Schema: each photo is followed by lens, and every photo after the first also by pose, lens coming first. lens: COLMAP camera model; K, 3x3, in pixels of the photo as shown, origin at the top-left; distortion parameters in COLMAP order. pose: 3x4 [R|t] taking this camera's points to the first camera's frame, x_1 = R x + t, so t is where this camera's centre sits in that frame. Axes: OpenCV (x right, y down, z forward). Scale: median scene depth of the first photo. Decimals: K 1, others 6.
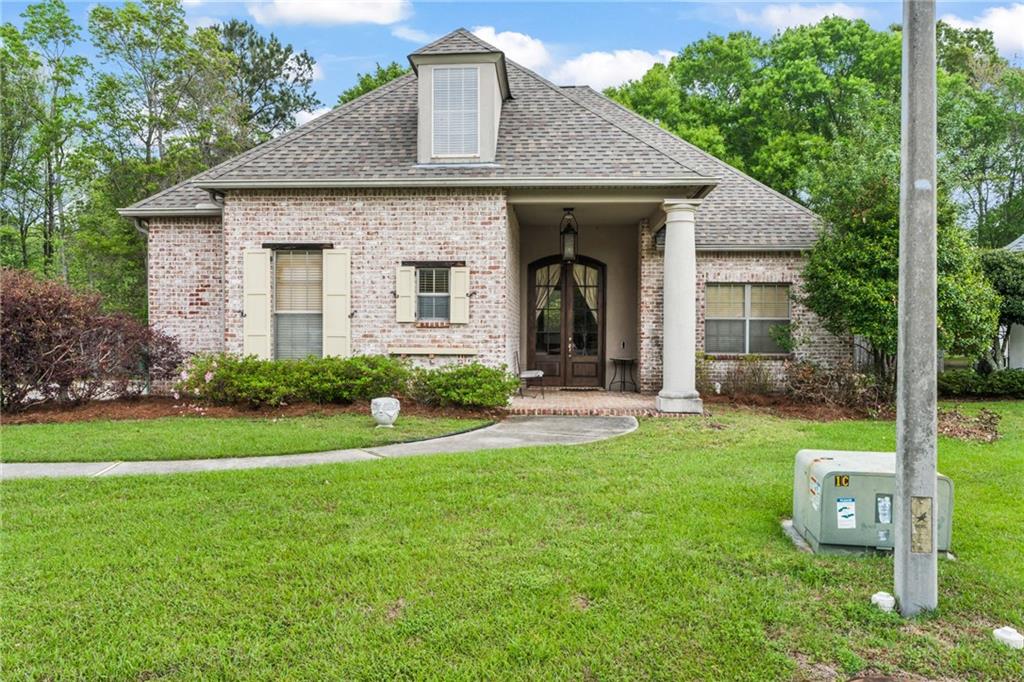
lens RADIAL K [[743.3, 0, 503.2], [0, 743.3, 345.3], [0, 0, 1]] dist [-0.000019, 0.002440]
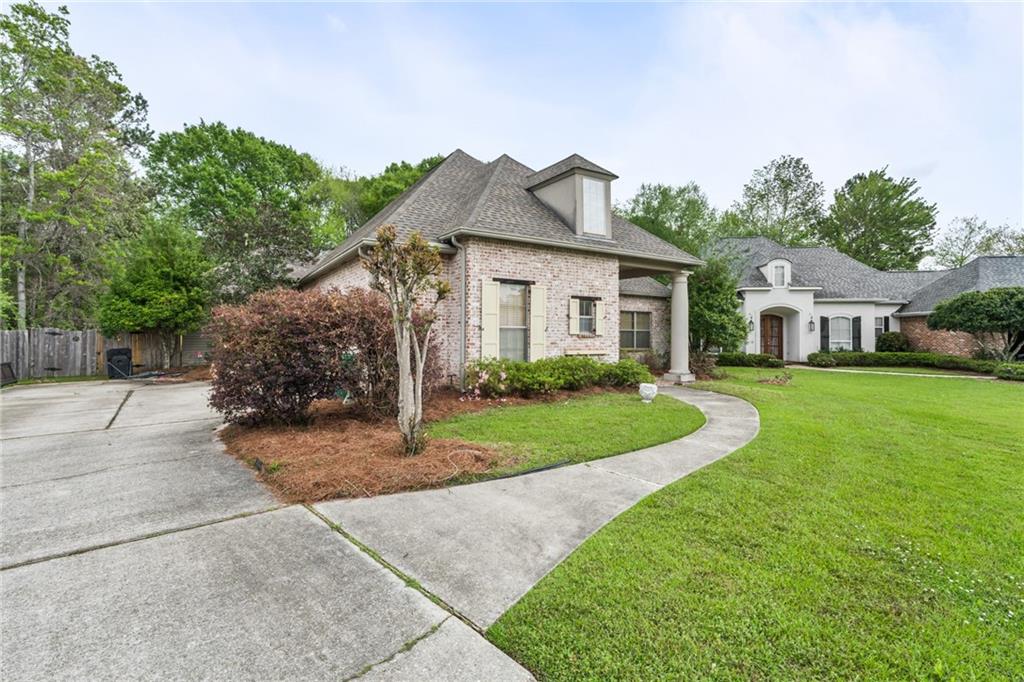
lens RADIAL K [[466.6, 0, 508.6], [0, 466.6, 335.2], [0, 0, 1]] dist [-0.005106, 0.000757]
pose [[0.817405, -0.000661, 0.576063, -0.808945], [0.006183, 0.999952, -0.007626, -0.022491], [-0.576030, 0.009795, 0.817370, 0.270381]]
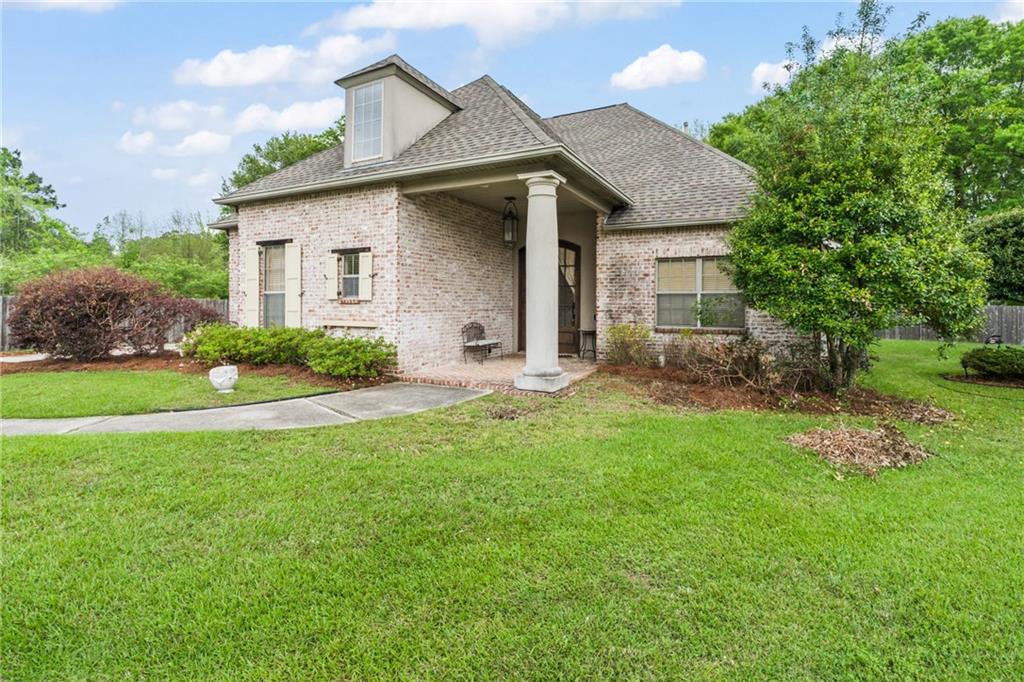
lens RADIAL K [[466.6, 0, 527.5], [0, 466.6, 303.7], [0, 0, 1]] dist [-0.005106, 0.000757]
pose [[0.922492, -0.002677, -0.386006, 0.455724], [-0.002403, 0.999917, -0.012677, -0.015374], [0.386008, 0.012622, 0.922409, 0.416363]]
